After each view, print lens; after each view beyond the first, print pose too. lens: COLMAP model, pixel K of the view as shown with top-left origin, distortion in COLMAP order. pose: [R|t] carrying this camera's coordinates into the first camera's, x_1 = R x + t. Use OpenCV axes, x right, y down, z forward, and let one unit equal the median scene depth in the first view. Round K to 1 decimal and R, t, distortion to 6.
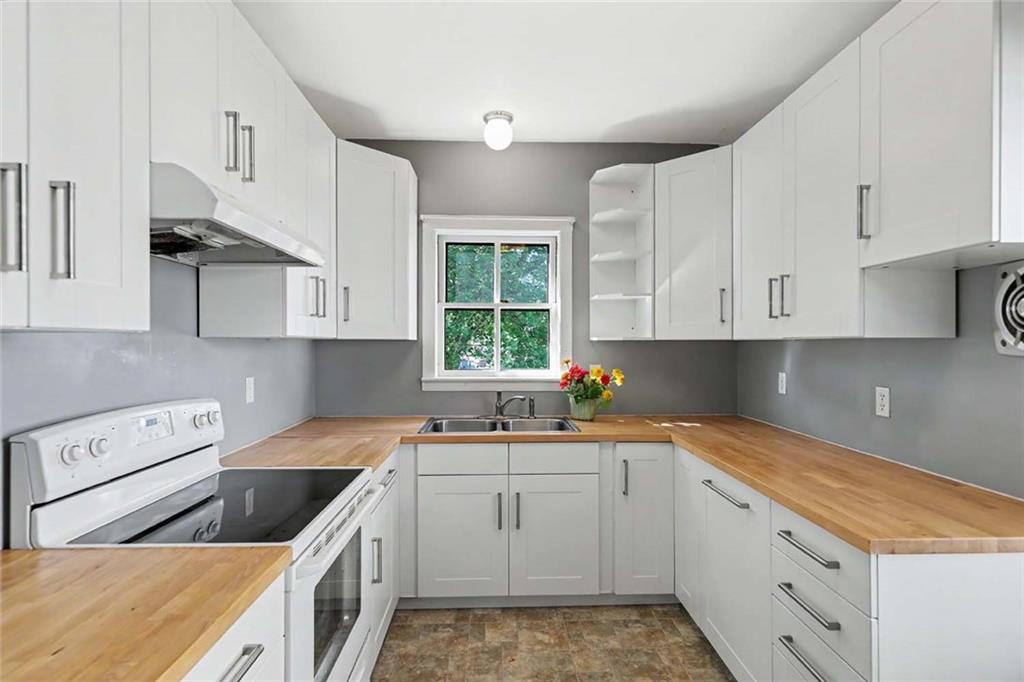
lens RADIAL K [[516.2, 0, 508.0], [0, 516.2, 343.2], [0, 0, 1]] dist [0.003330, -0.000104]
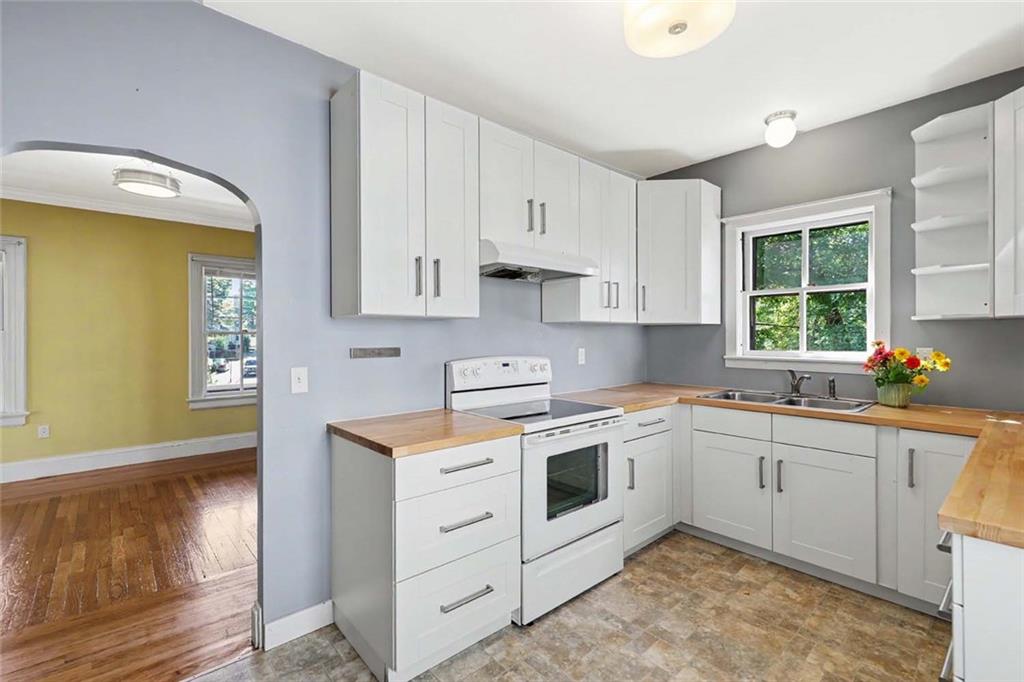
lens RADIAL K [[454.8, 0, 507.2], [0, 454.8, 337.5], [0, 0, 1]] dist [0.003357, 0.000482]
pose [[0.635687, 0.000863, -0.771947, 0.371385], [0.001403, 0.999996, 0.002274, 0.025098], [0.771946, -0.002529, 0.635683, -0.058536]]
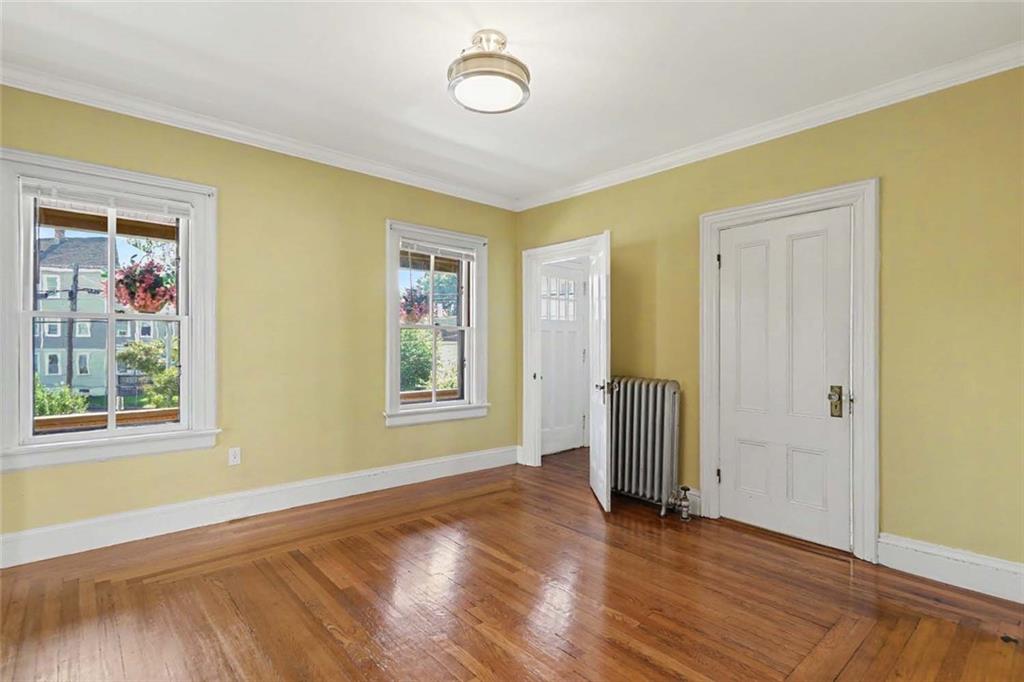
lens RADIAL K [[494.4, 0, 508.2], [0, 494.4, 346.7], [0, 0, 1]] dist [0.000615, -0.000056]
pose [[0.632257, 0.000265, -0.774759, -0.441801], [-0.003005, 0.999993, -0.002110, 0.075403], [0.774753, 0.003662, 0.632253, -0.527716]]
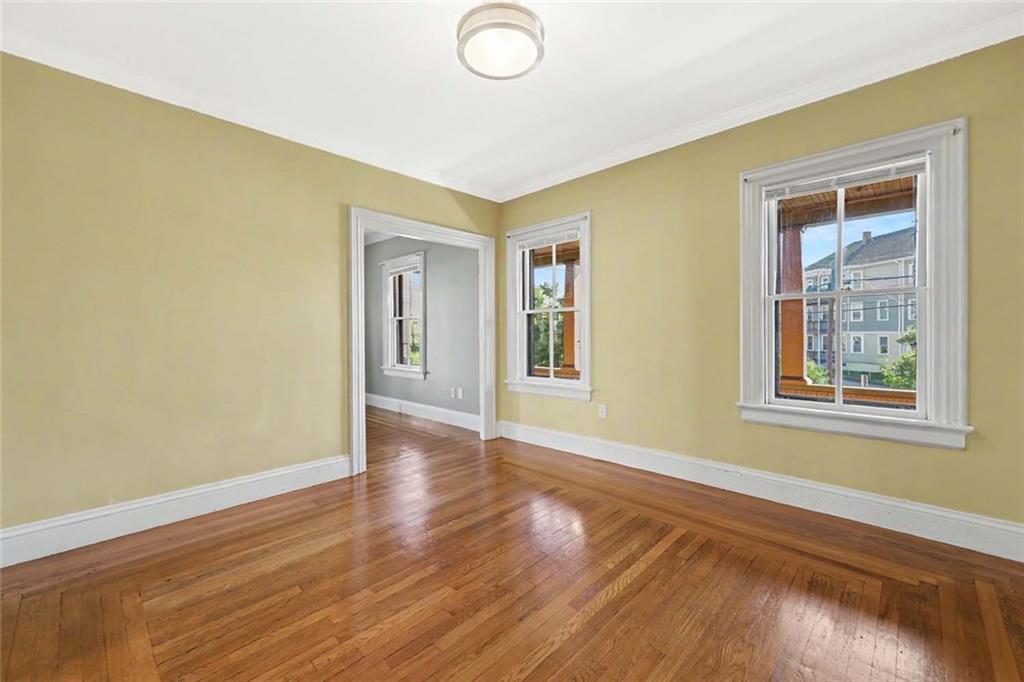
lens RADIAL K [[423.2, 0, 509.3], [0, 423.2, 333.9], [0, 0, 1]] dist [0.016719, -0.000113]
pose [[-0.720898, 0.007141, -0.693004, -0.651336], [0.007255, 0.999970, 0.002757, 0.089201], [0.693003, -0.003041, -0.720929, 0.474049]]
